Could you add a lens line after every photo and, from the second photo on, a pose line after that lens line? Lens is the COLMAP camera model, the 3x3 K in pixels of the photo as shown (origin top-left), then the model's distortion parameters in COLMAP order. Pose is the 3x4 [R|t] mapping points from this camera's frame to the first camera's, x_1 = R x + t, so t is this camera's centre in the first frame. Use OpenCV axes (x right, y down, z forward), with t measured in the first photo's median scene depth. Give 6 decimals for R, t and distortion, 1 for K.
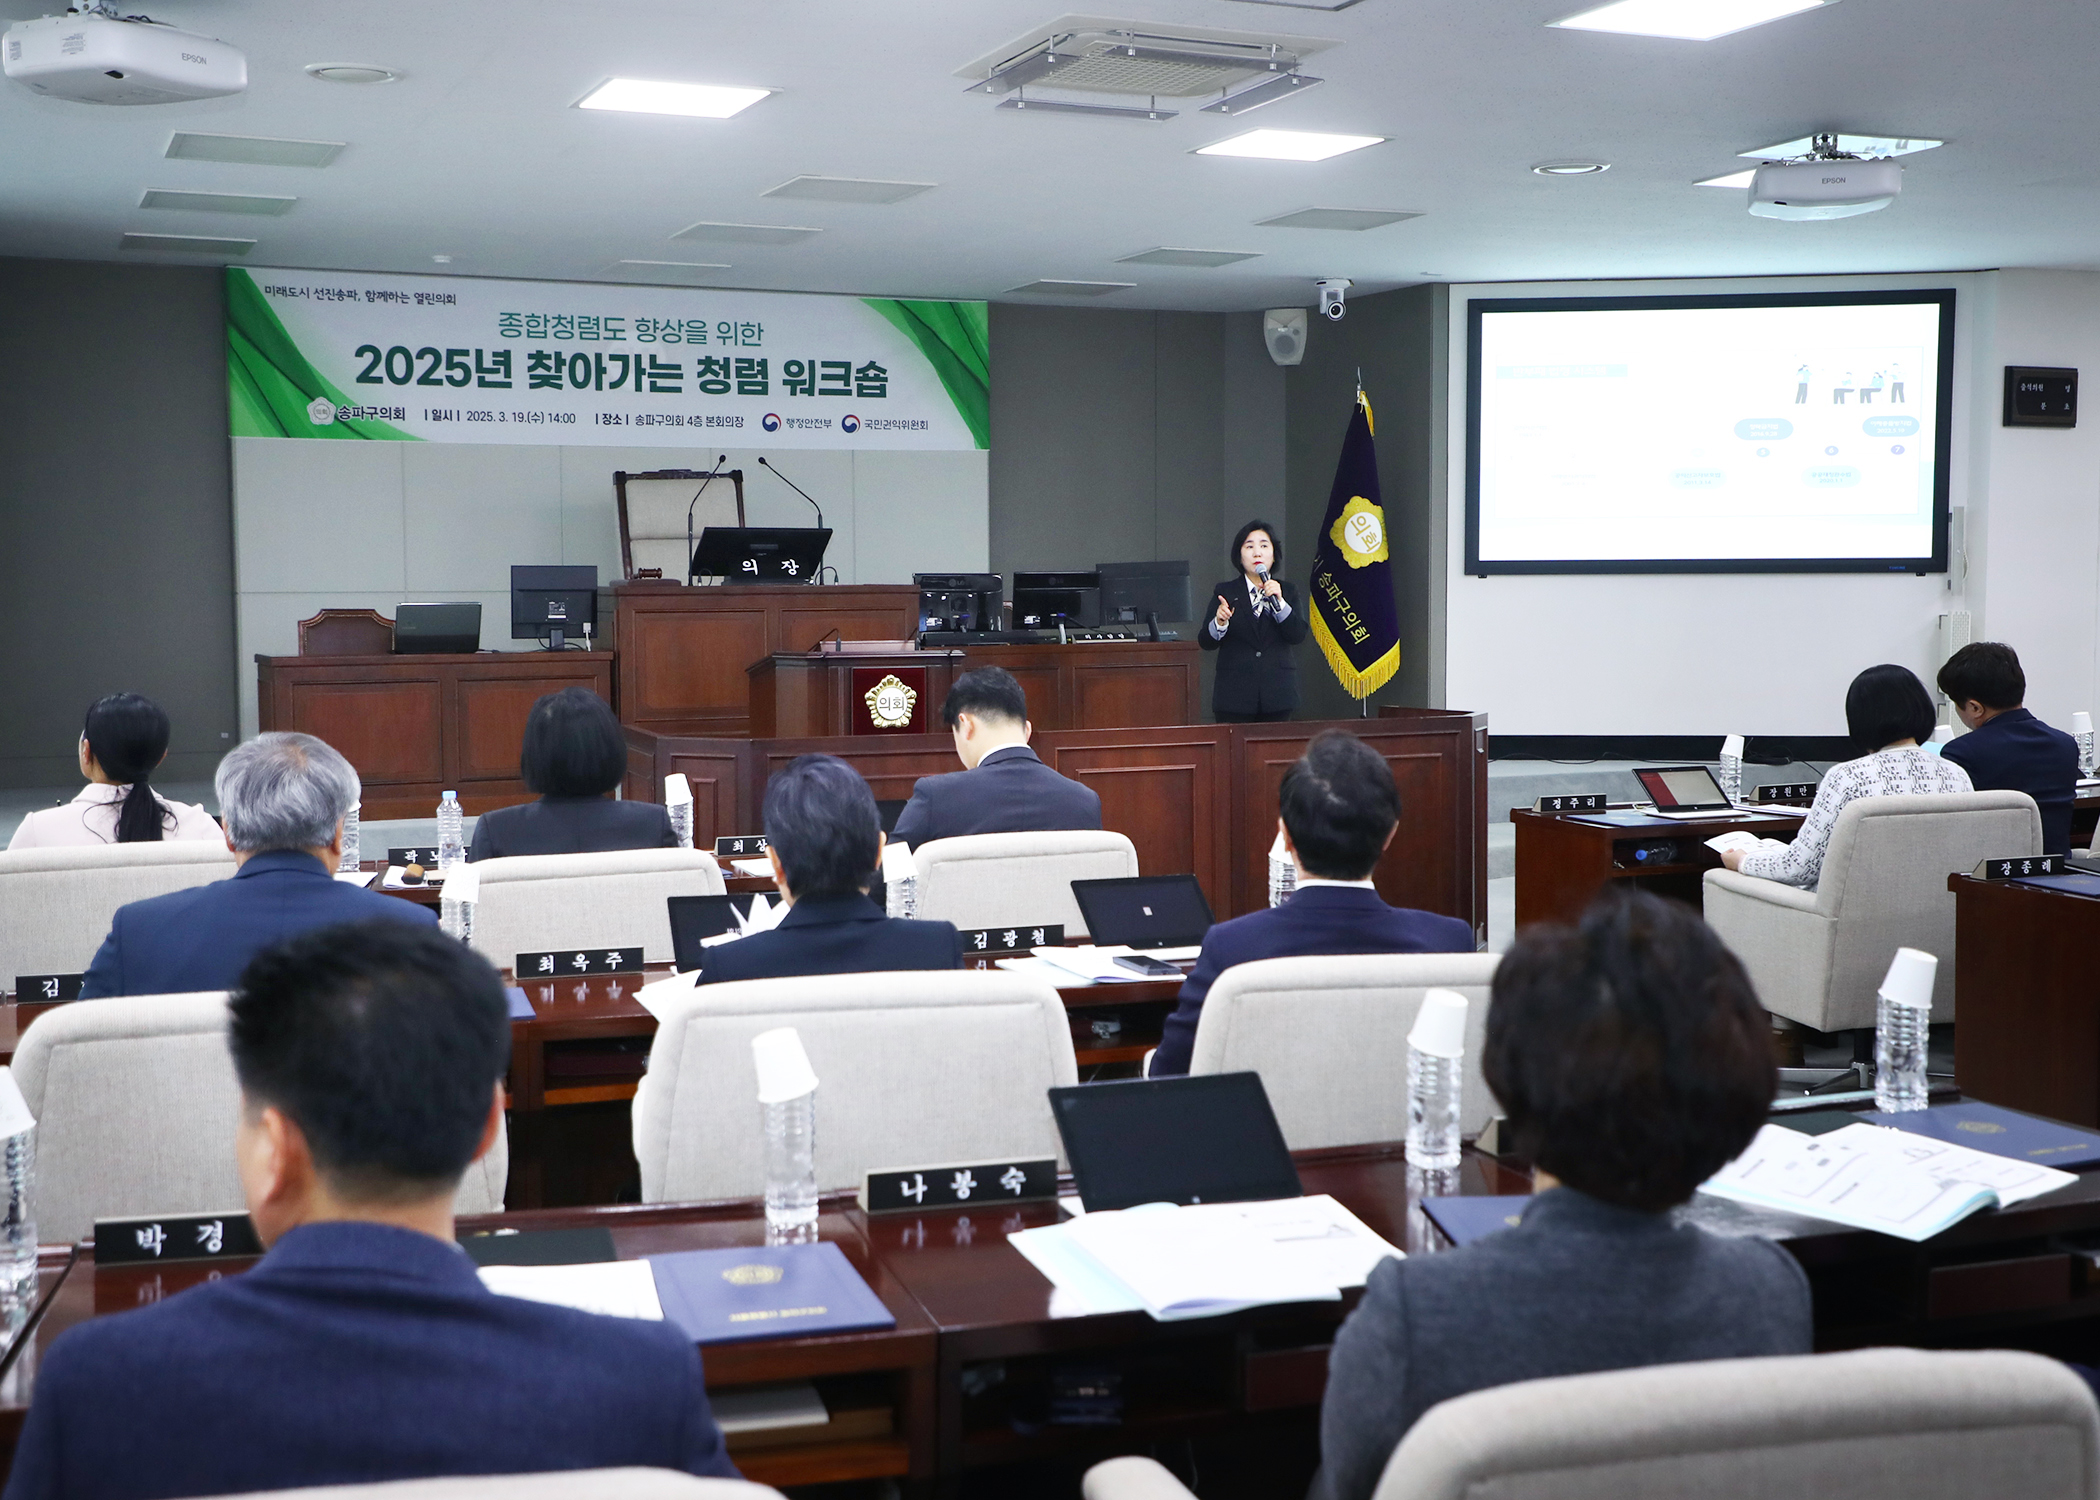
lens RADIAL K [[2803.6, 0, 981.5], [0, 2803.6, 819.1], [0, 0, 1]] dist [0.179657, 0.000000]
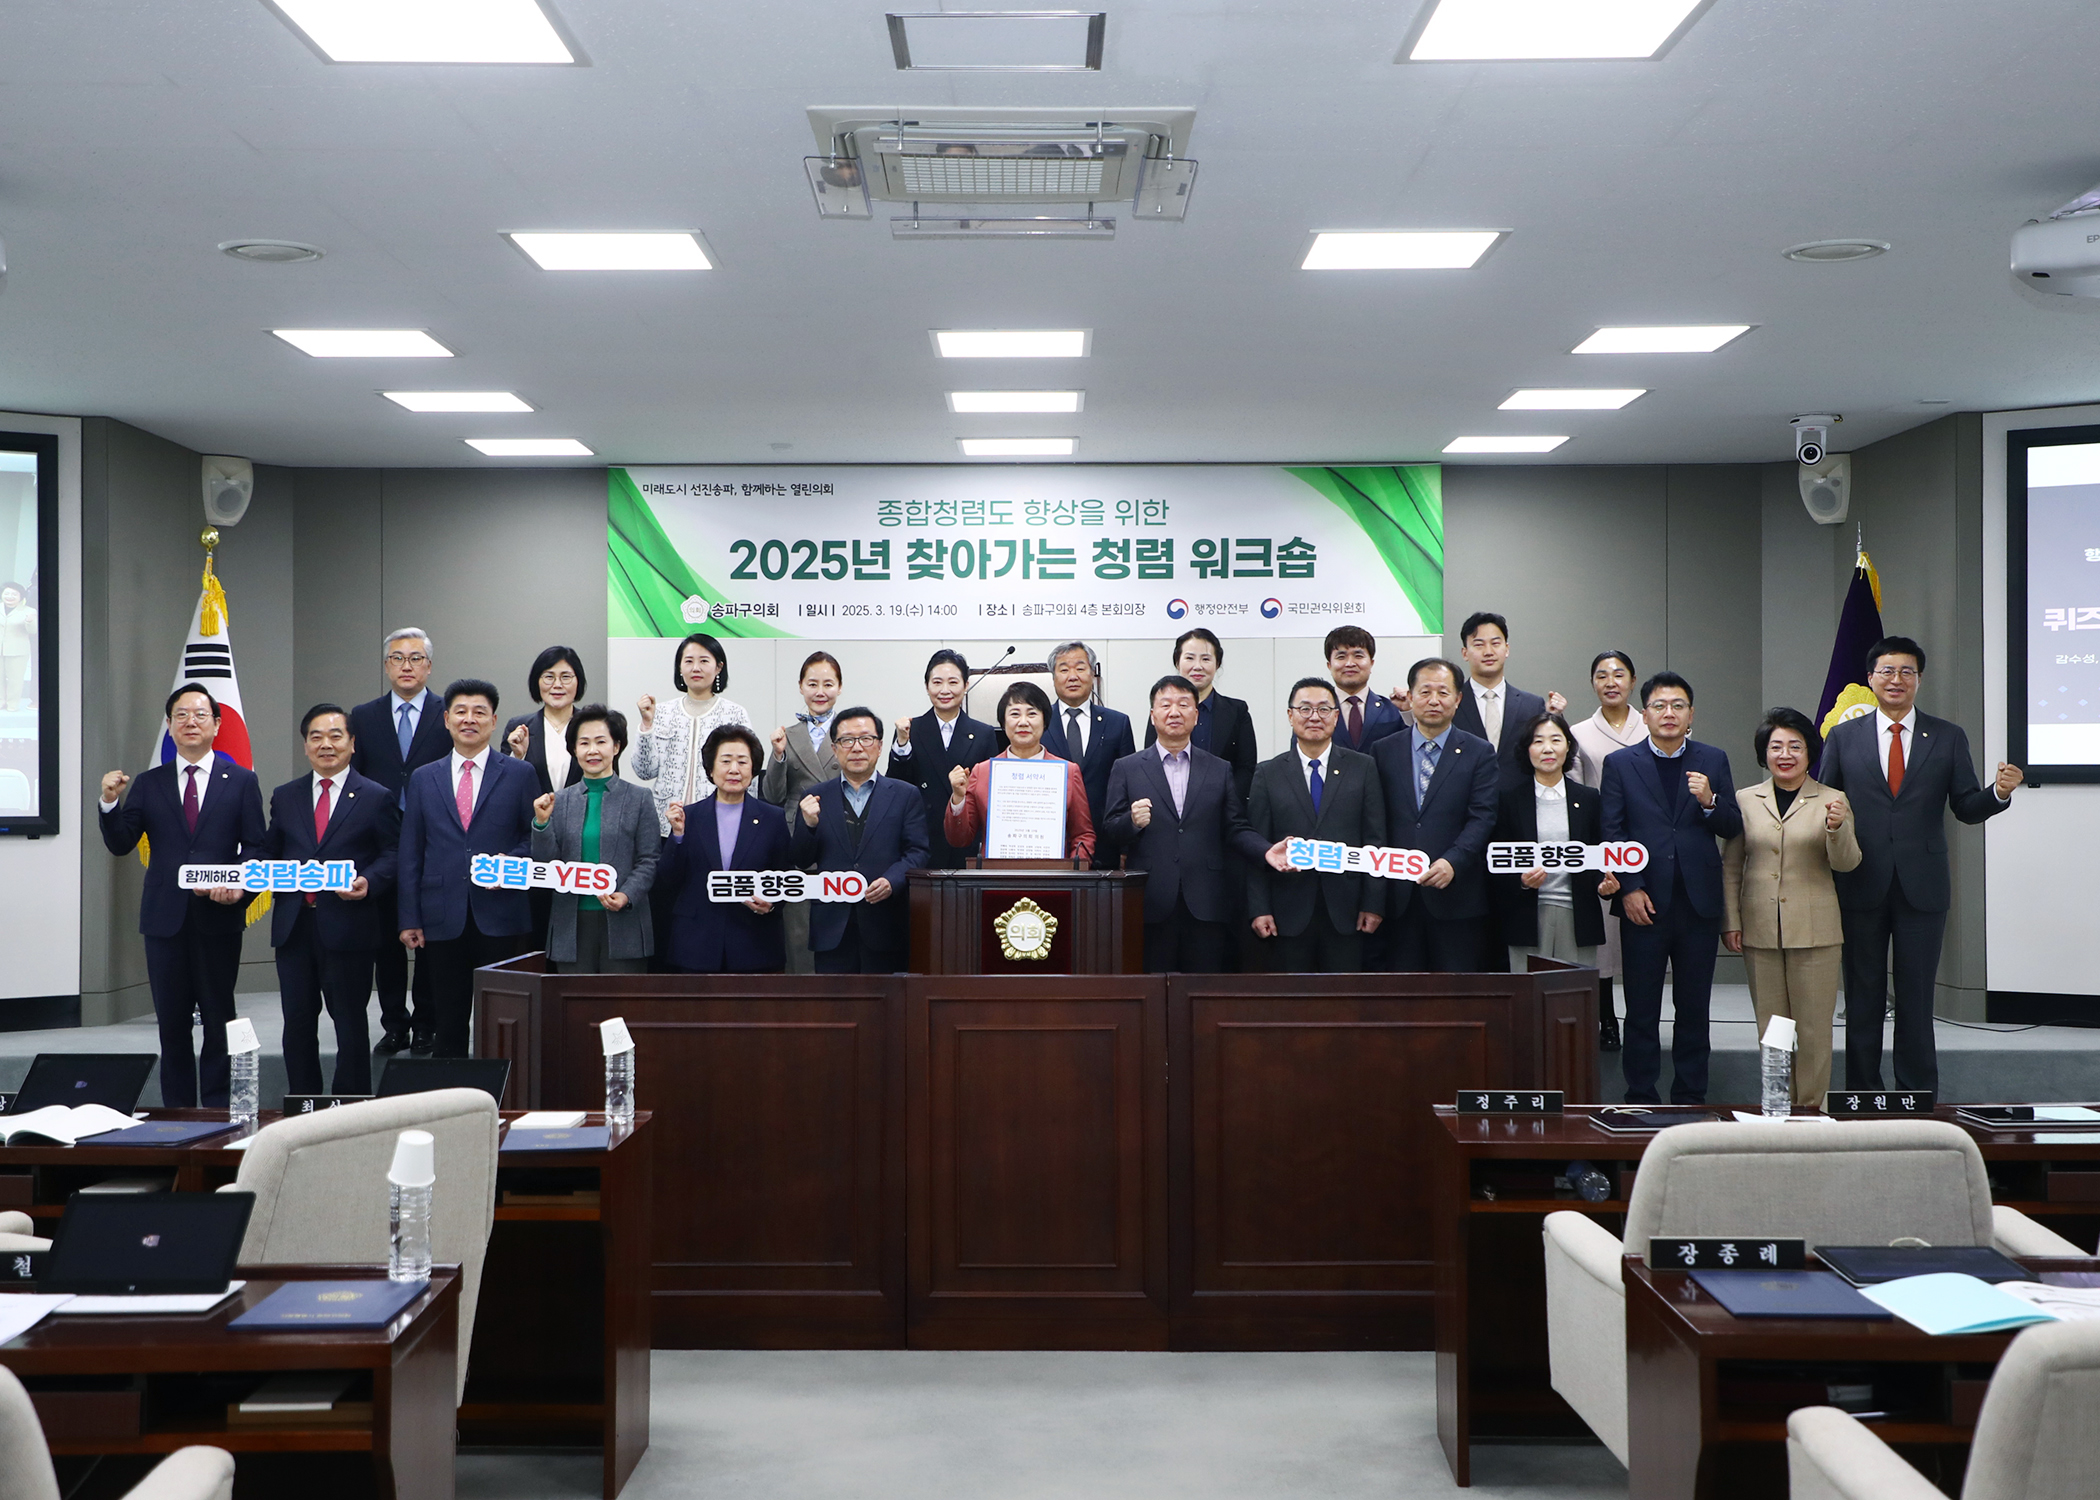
lens RADIAL K [[2803.6, 0, 1029.9], [0, 2803.6, 859.7], [0, 0, 1]] dist [0.179657, 0.000000]
pose [[0.911274, 0.017560, -0.411427, 0.261681], [-0.038948, 0.998287, -0.043659, -0.021020], [0.409955, 0.055810, 0.910396, 0.177571]]
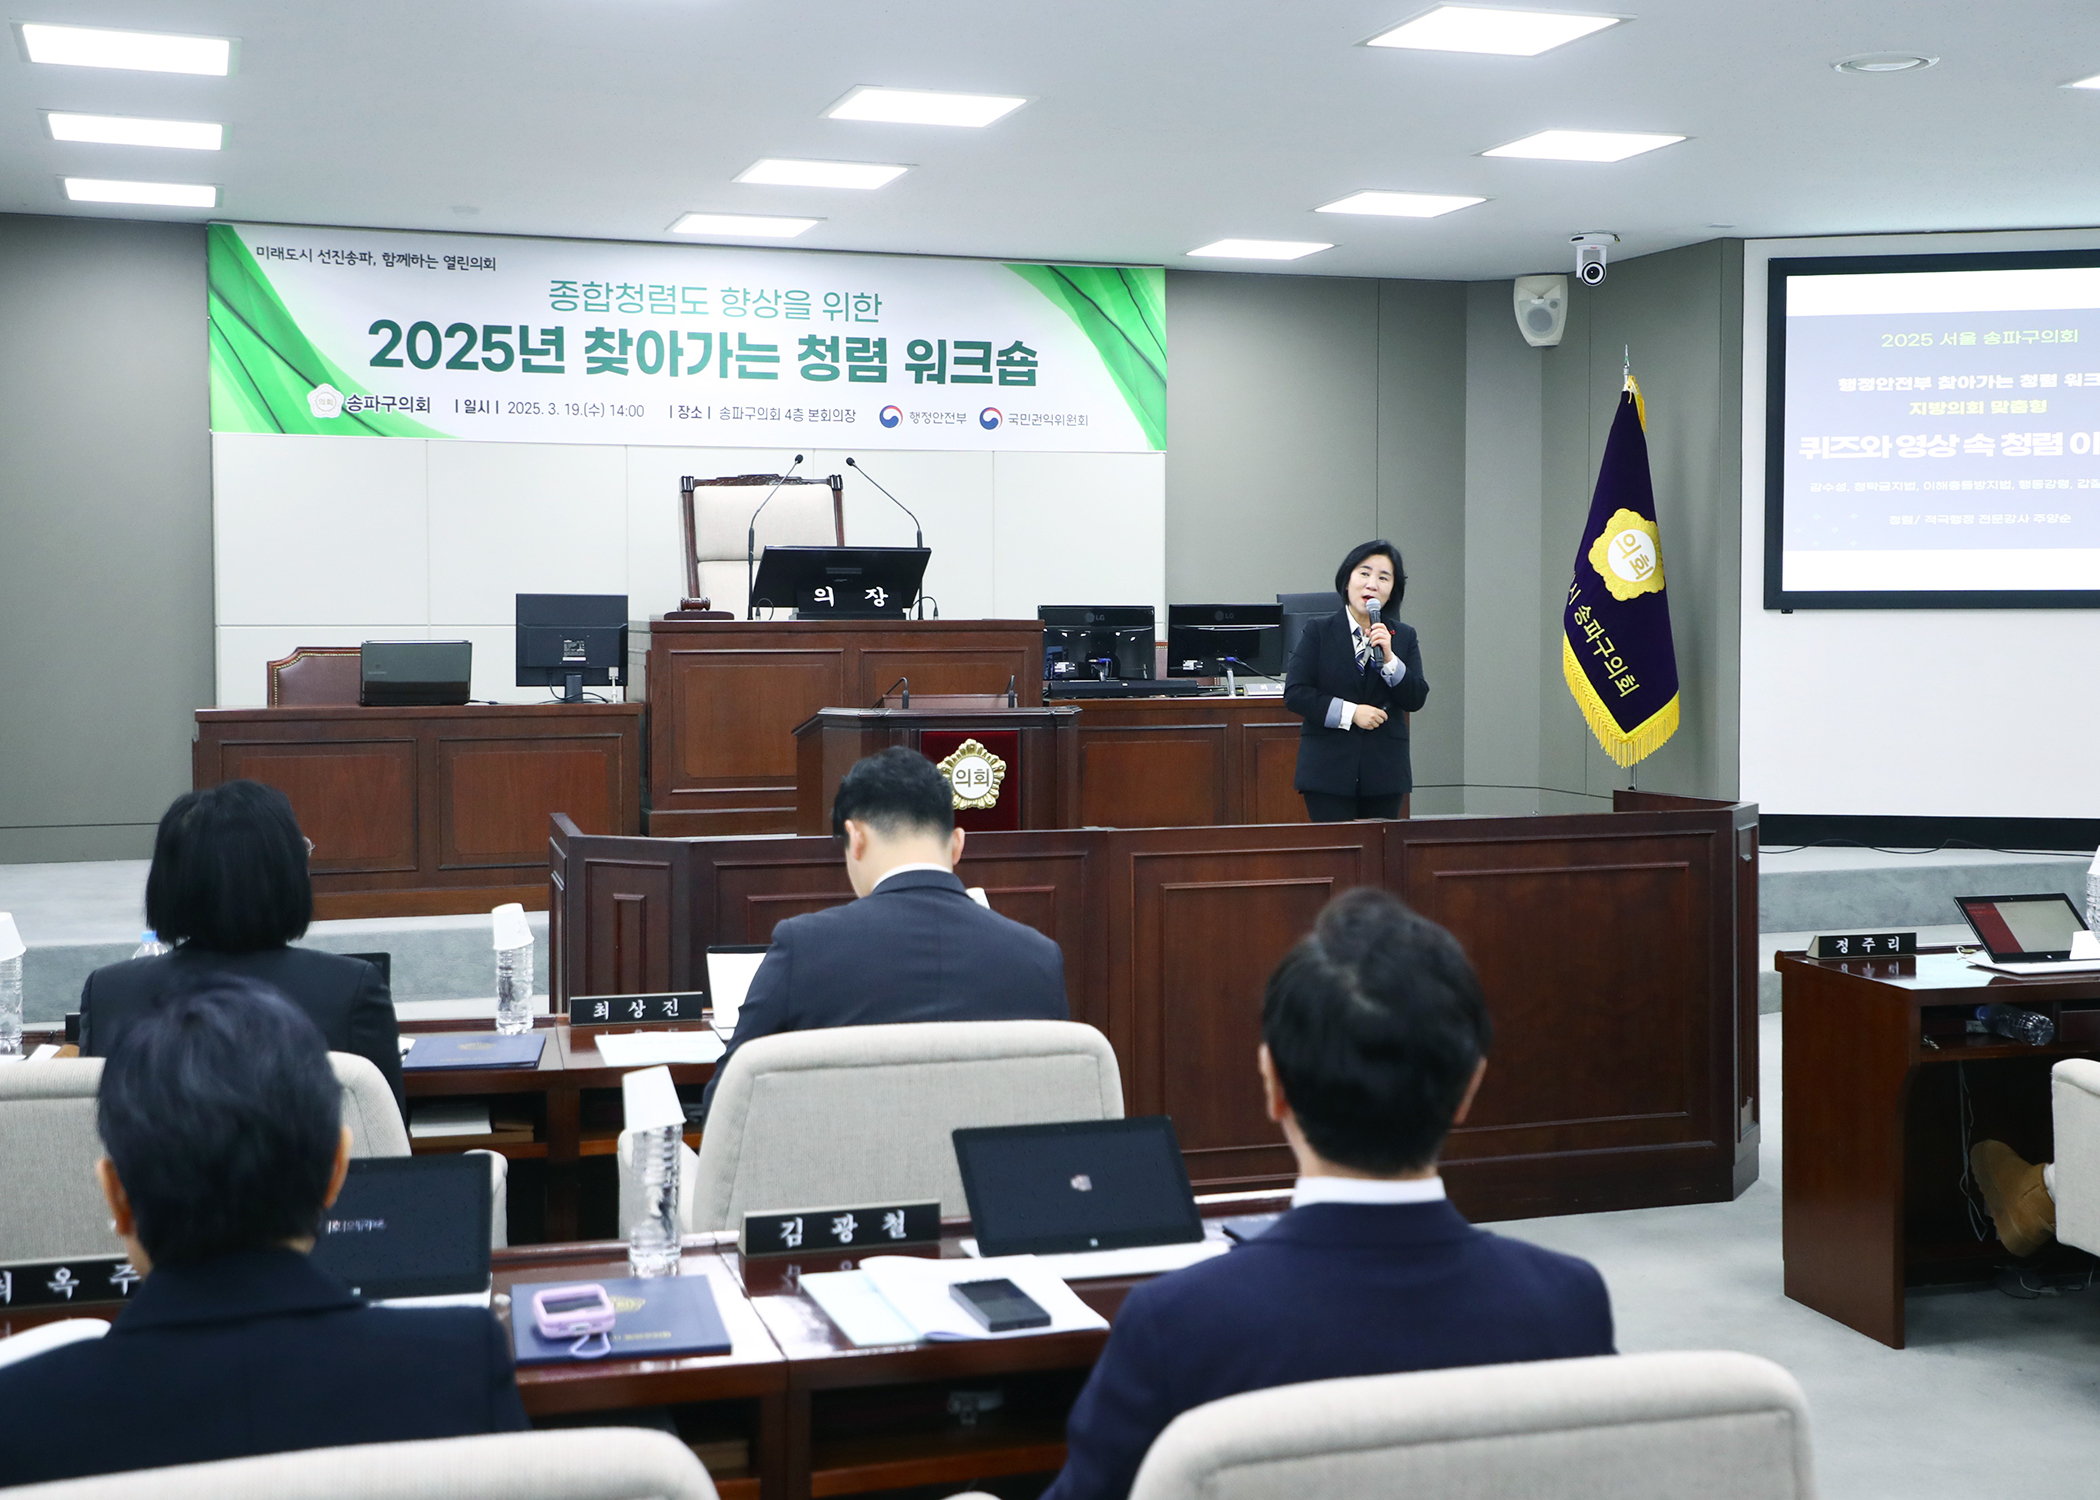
lens RADIAL K [[2939.7, 0, 1079.4], [0, 2939.7, 782.3], [0, 0, 1]] dist [0.190890, 0.000000]
pose [[0.996728, 0.010657, -0.080123, 0.050153], [-0.012540, 0.999656, -0.023034, -0.017786], [0.079850, 0.023964, 0.996519, 0.169406]]
